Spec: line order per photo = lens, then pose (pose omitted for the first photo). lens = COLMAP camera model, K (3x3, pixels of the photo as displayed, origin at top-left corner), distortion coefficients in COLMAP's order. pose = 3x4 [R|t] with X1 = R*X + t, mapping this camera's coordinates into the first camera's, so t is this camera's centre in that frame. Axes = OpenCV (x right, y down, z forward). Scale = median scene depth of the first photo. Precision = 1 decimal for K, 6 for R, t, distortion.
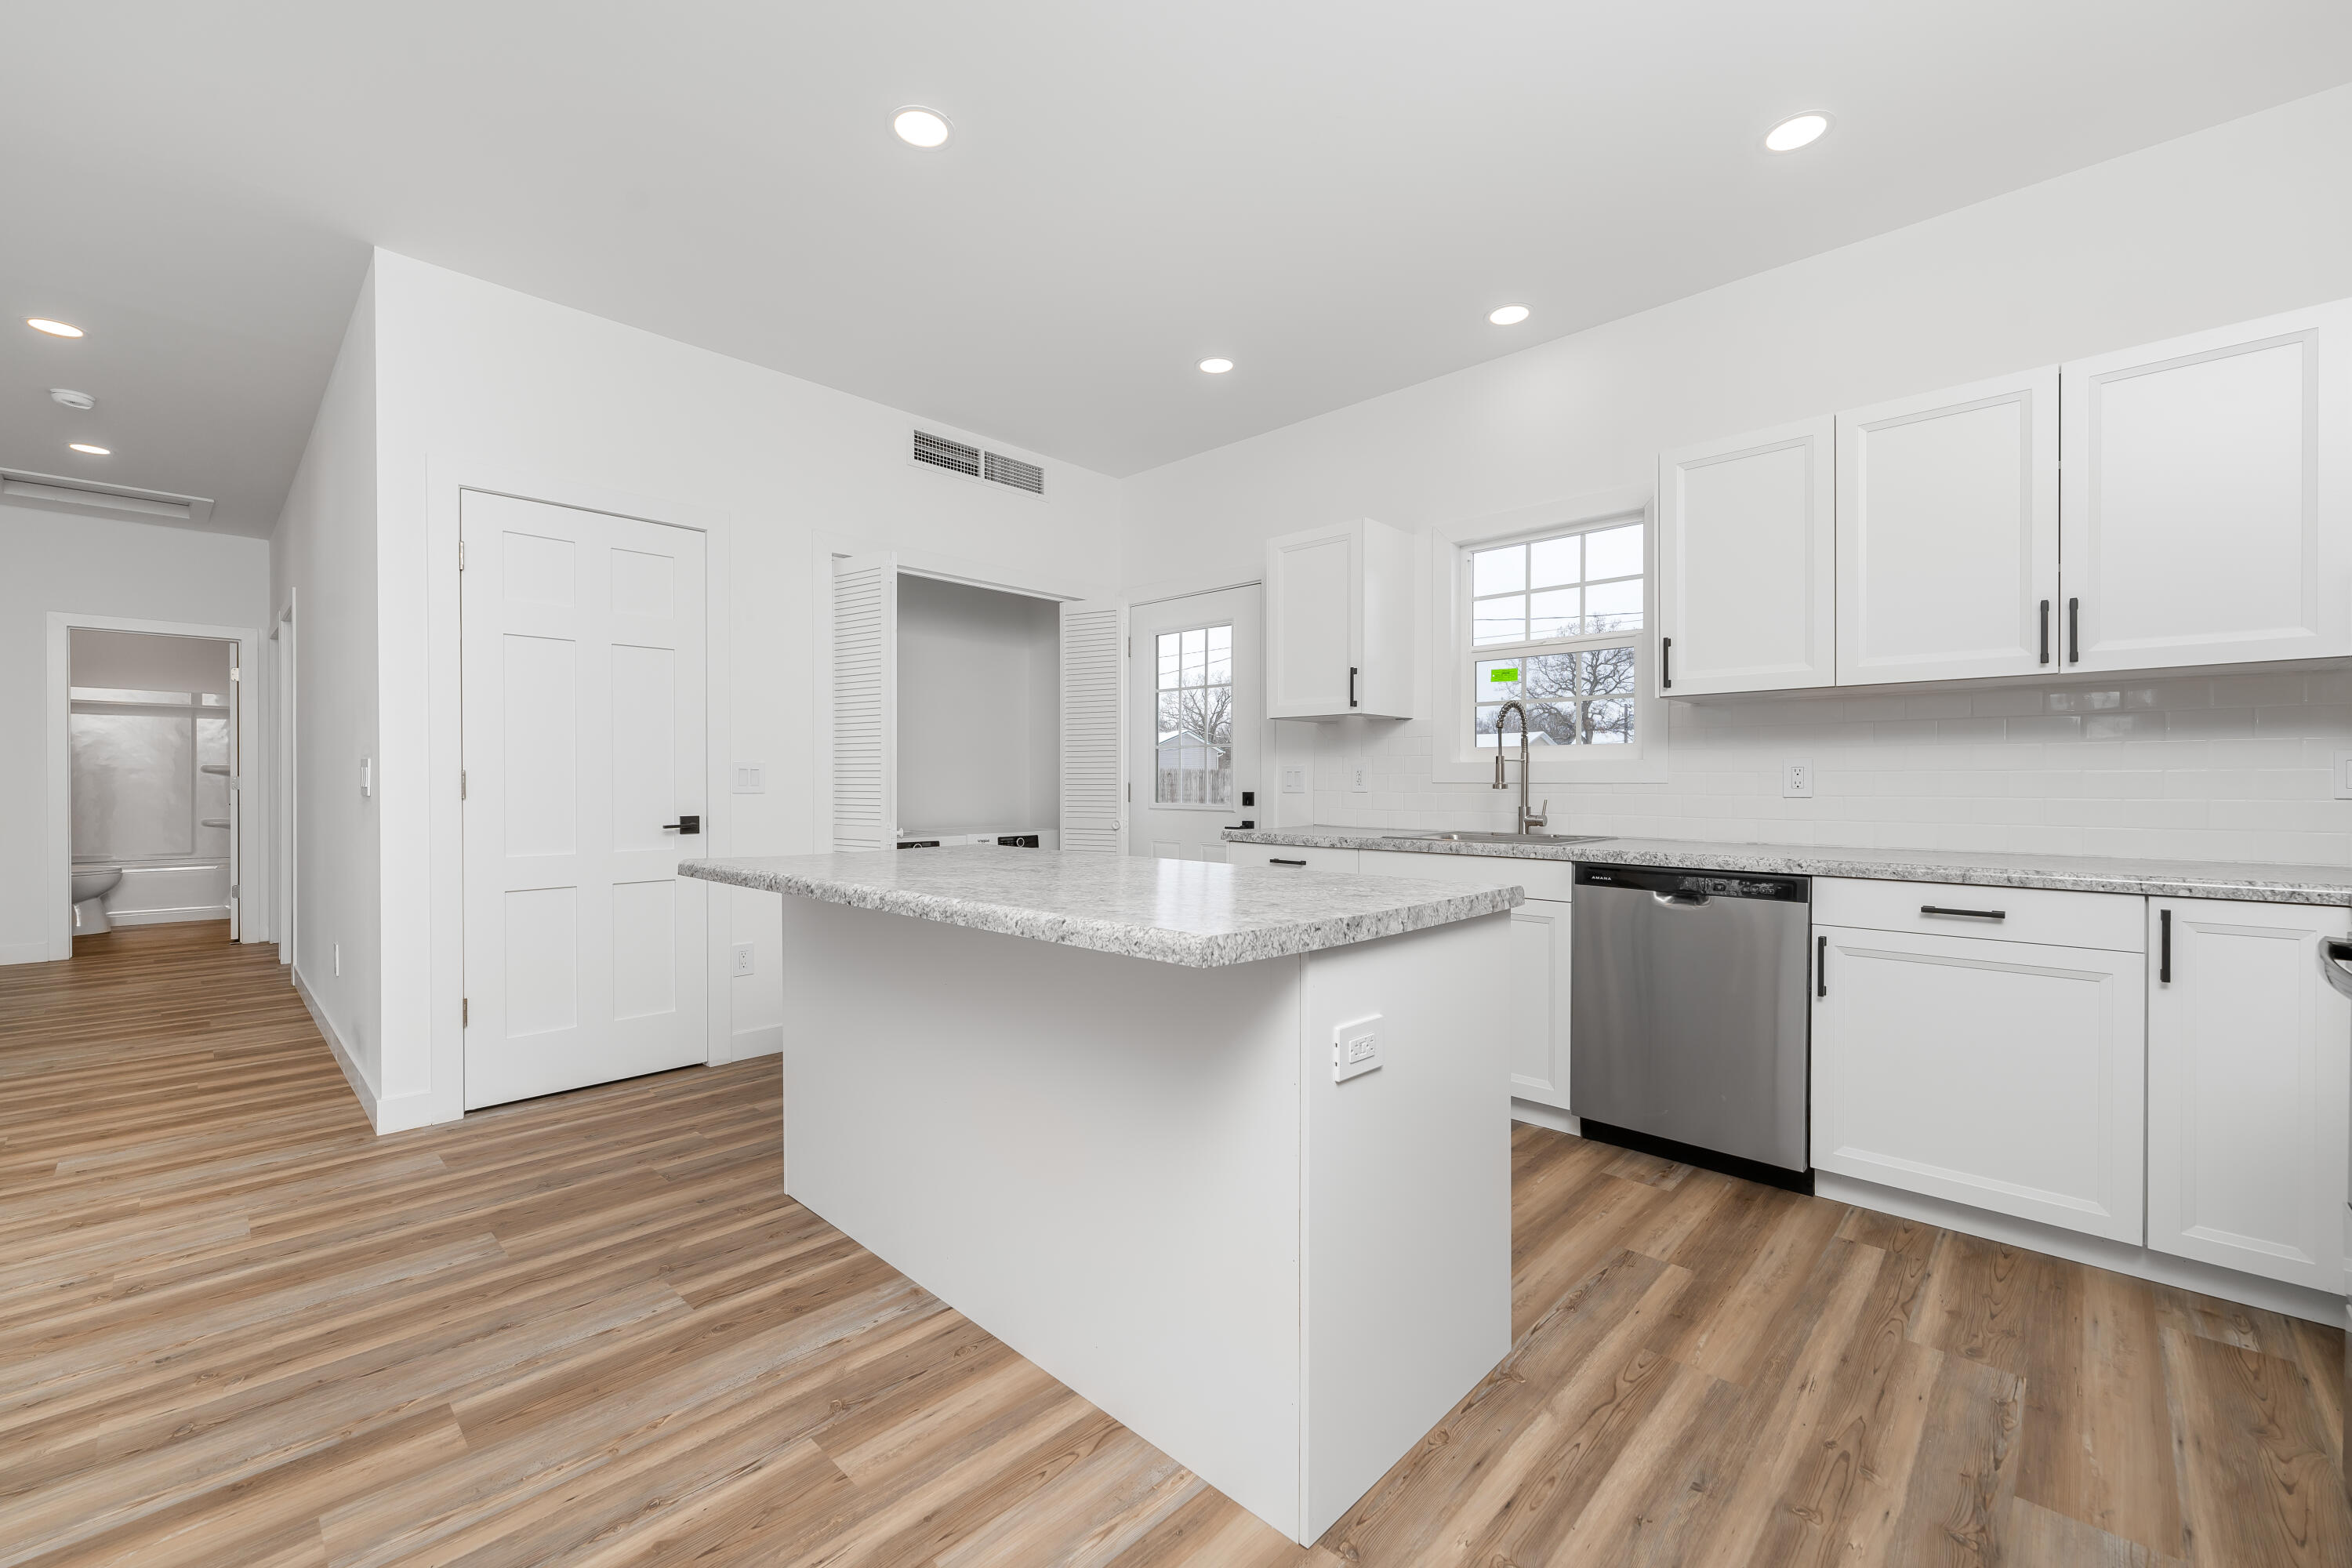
lens RADIAL K [[956.1, 0, 1178.4], [0, 956.1, 774.5], [0, 0, 1]] dist [0.000830, 0.000090]
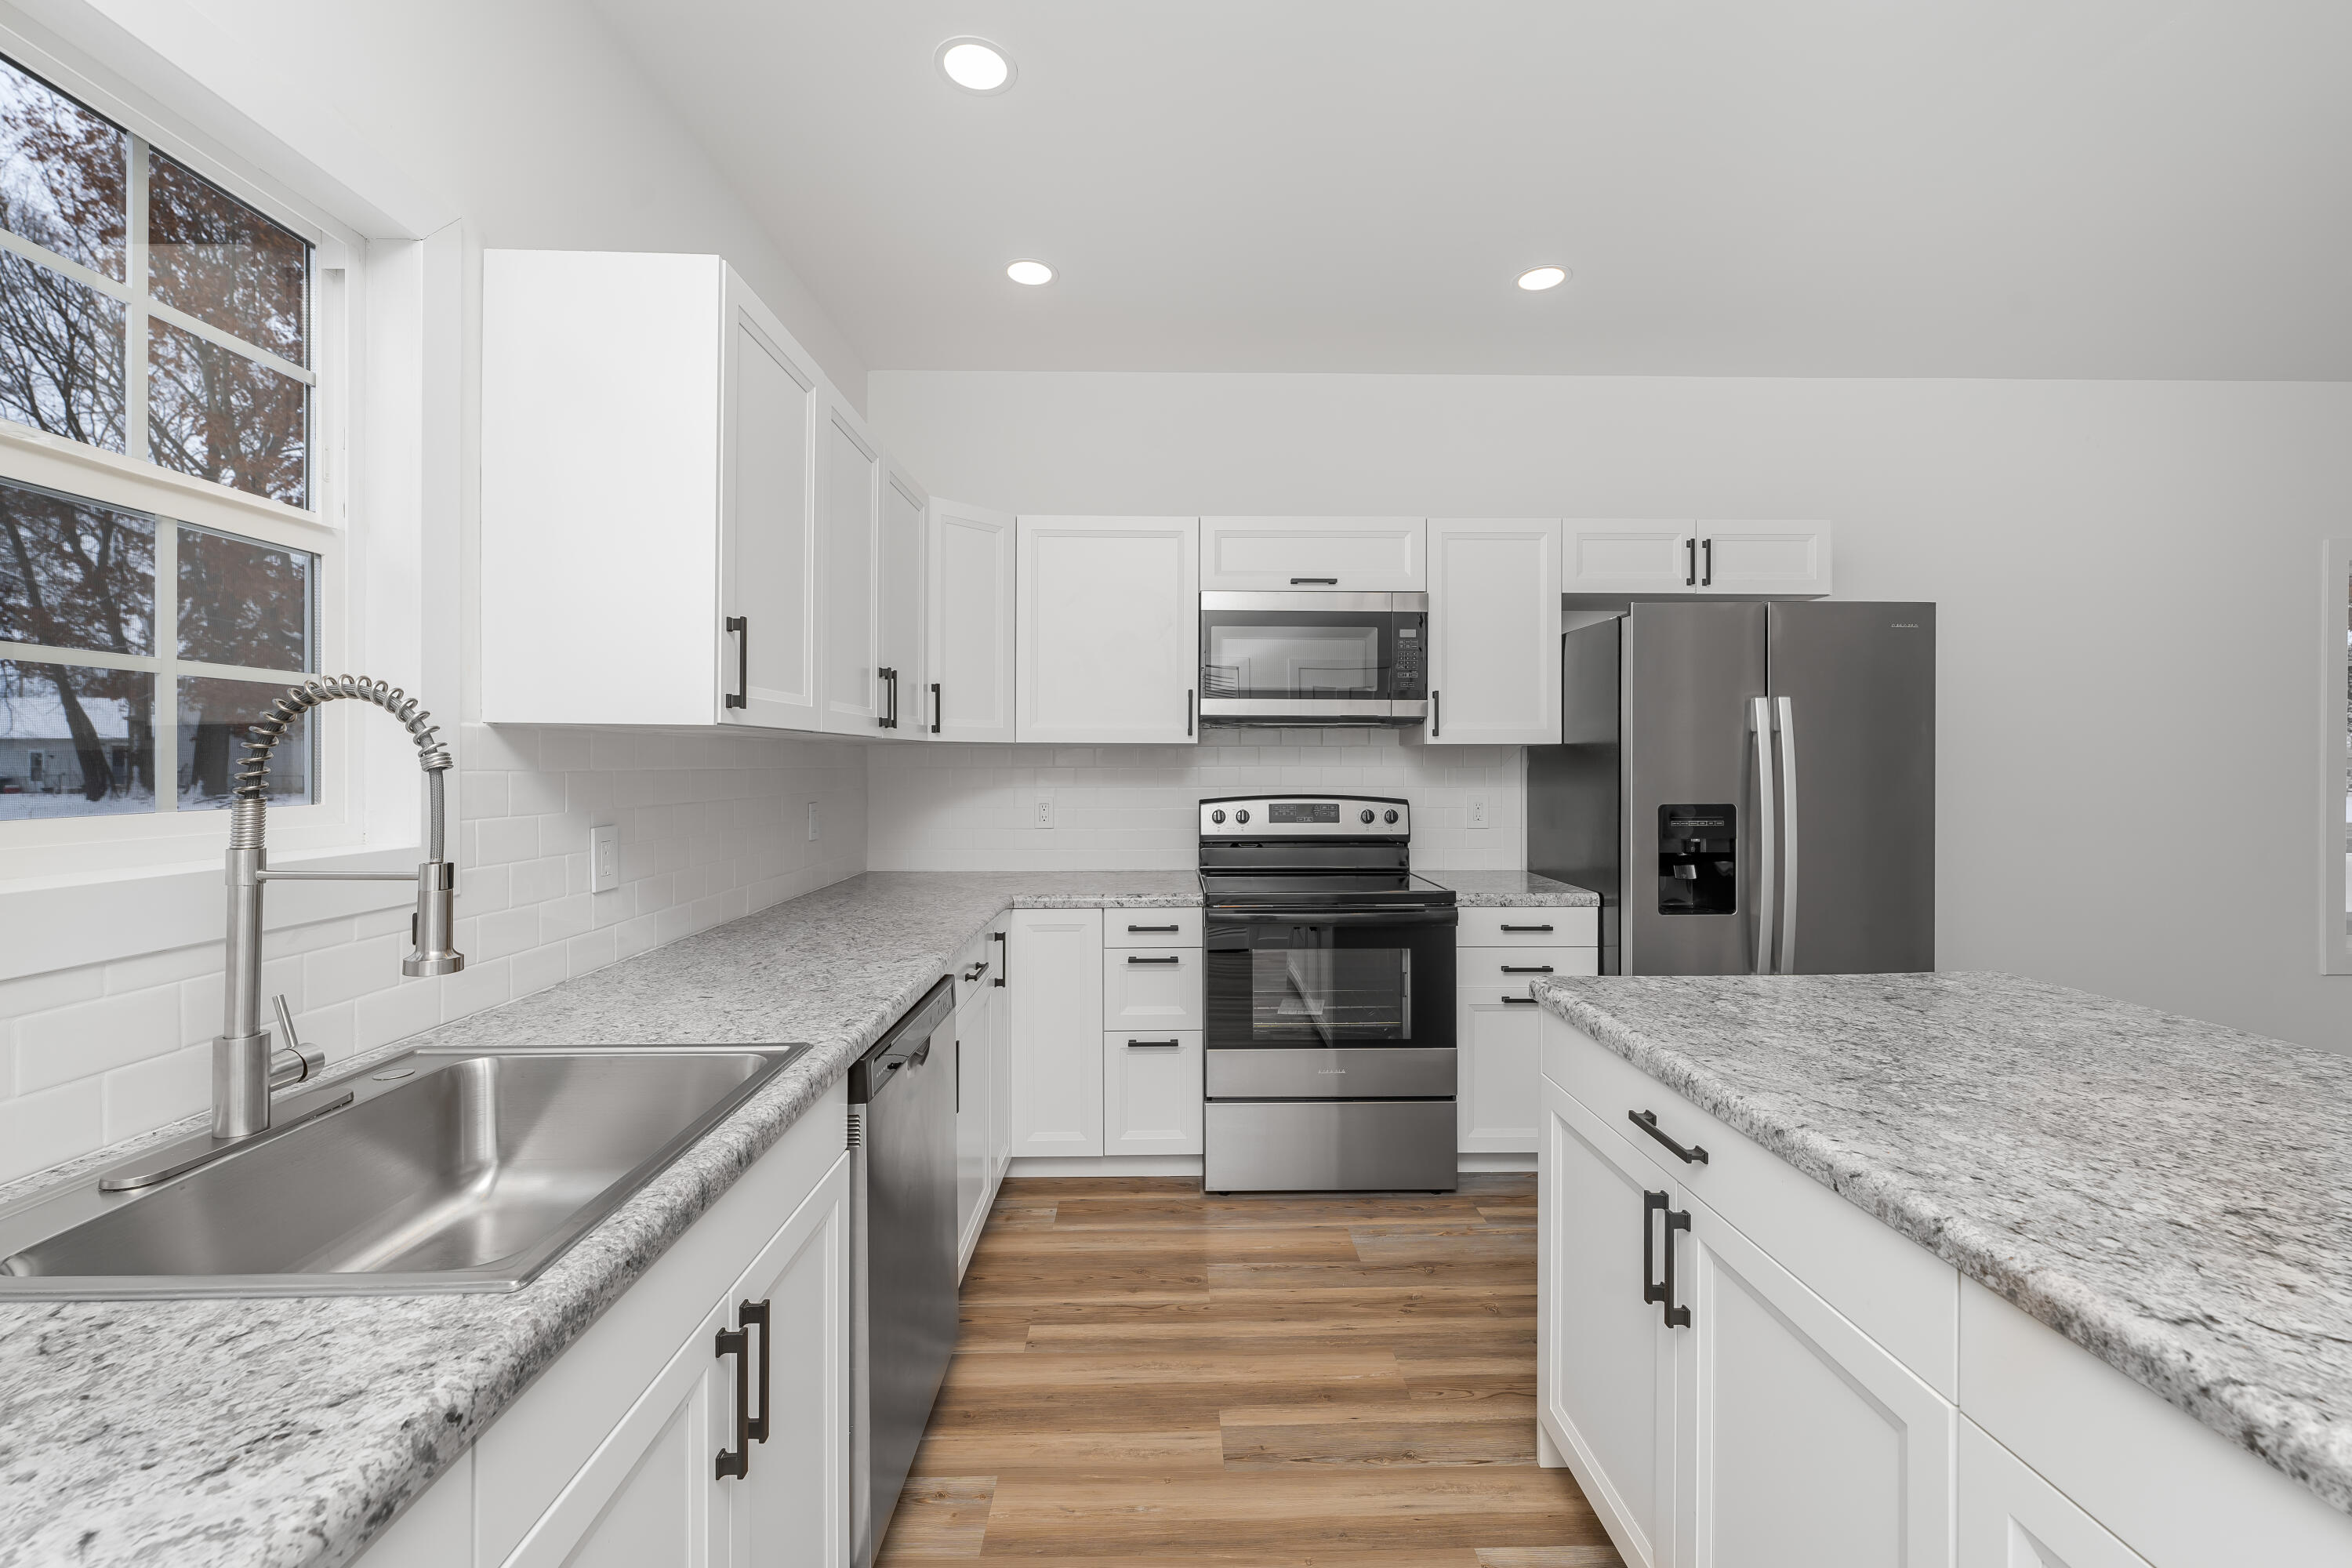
lens RADIAL K [[956.1, 0, 1178.8], [0, 956.1, 777.6], [0, 0, 1]] dist [0.000830, 0.000090]
pose [[-0.706250, 0.001168, 0.707961, -0.076220], [0.002790, 0.999995, 0.001134, -0.081892], [-0.707957, 0.002776, -0.706250, 2.173440]]
